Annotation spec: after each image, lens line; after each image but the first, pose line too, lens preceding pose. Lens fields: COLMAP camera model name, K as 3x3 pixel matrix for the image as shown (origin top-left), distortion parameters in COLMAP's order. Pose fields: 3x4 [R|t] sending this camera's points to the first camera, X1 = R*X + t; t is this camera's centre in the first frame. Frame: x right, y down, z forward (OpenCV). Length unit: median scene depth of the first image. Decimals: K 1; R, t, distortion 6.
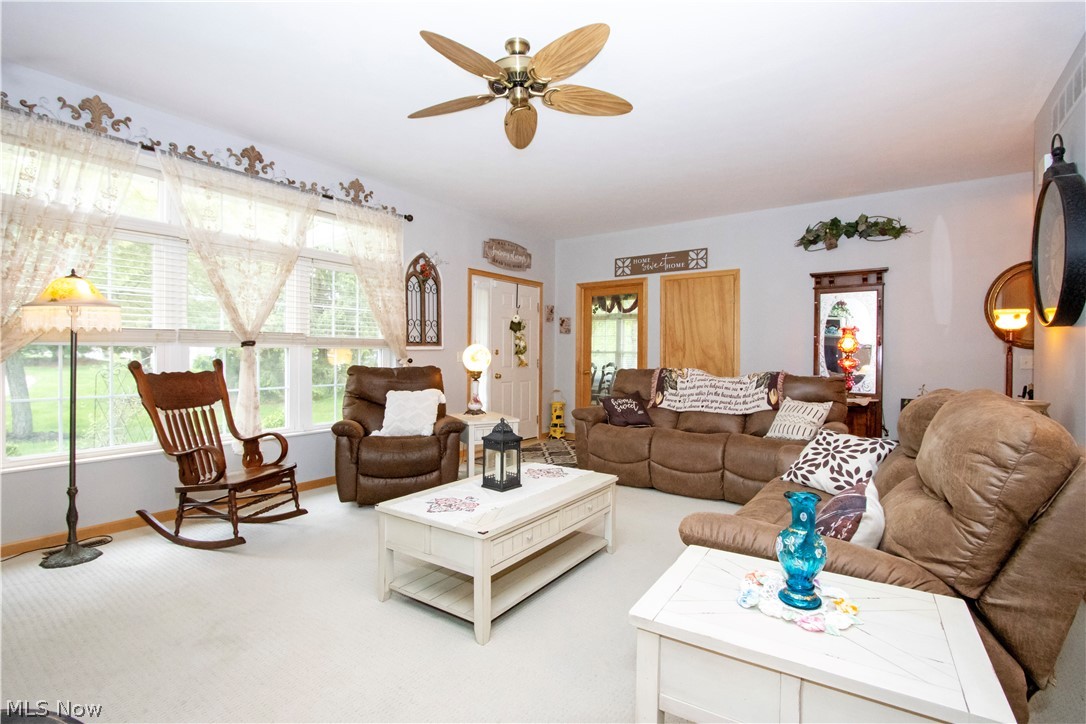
lens RADIAL K [[503.2, 0, 545.4], [0, 503.2, 356.1], [0, 0, 1]] dist [-0.019490, 0.003106]
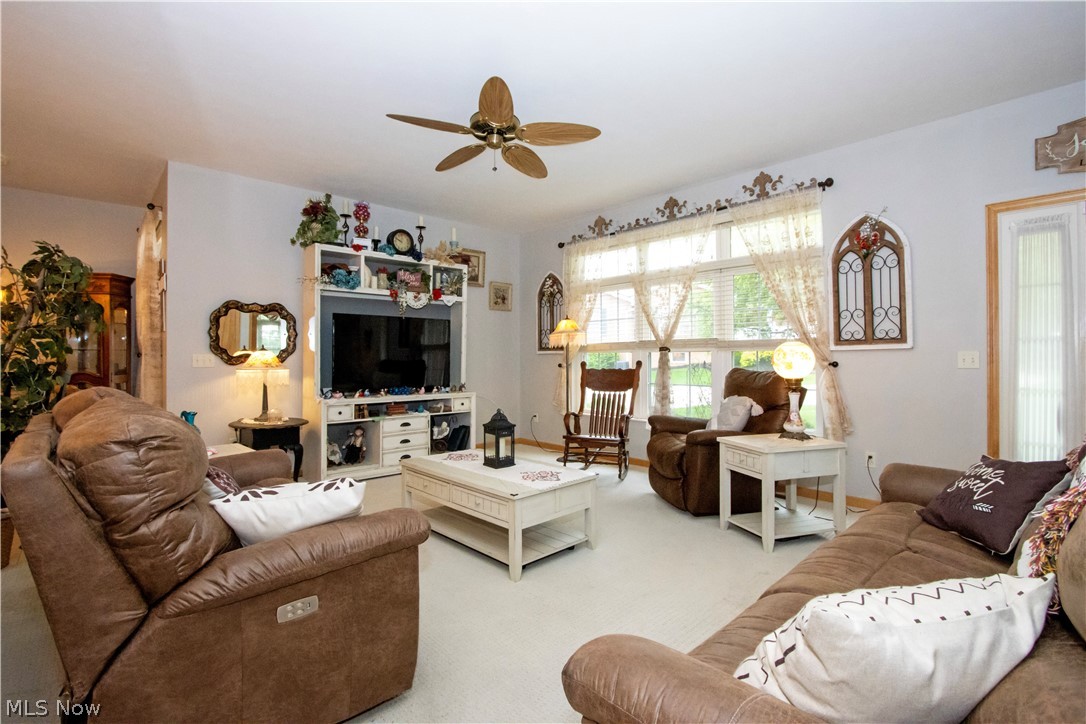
lens RADIAL K [[503.2, 0, 573.7], [0, 503.2, 375.4], [0, 0, 1]] dist [-0.019490, 0.003106]
pose [[-0.156870, 0.021584, -0.987383, 0.617243], [-0.002049, 0.999752, 0.022180, 0.011584], [0.987617, 0.005502, -0.156787, 0.787527]]
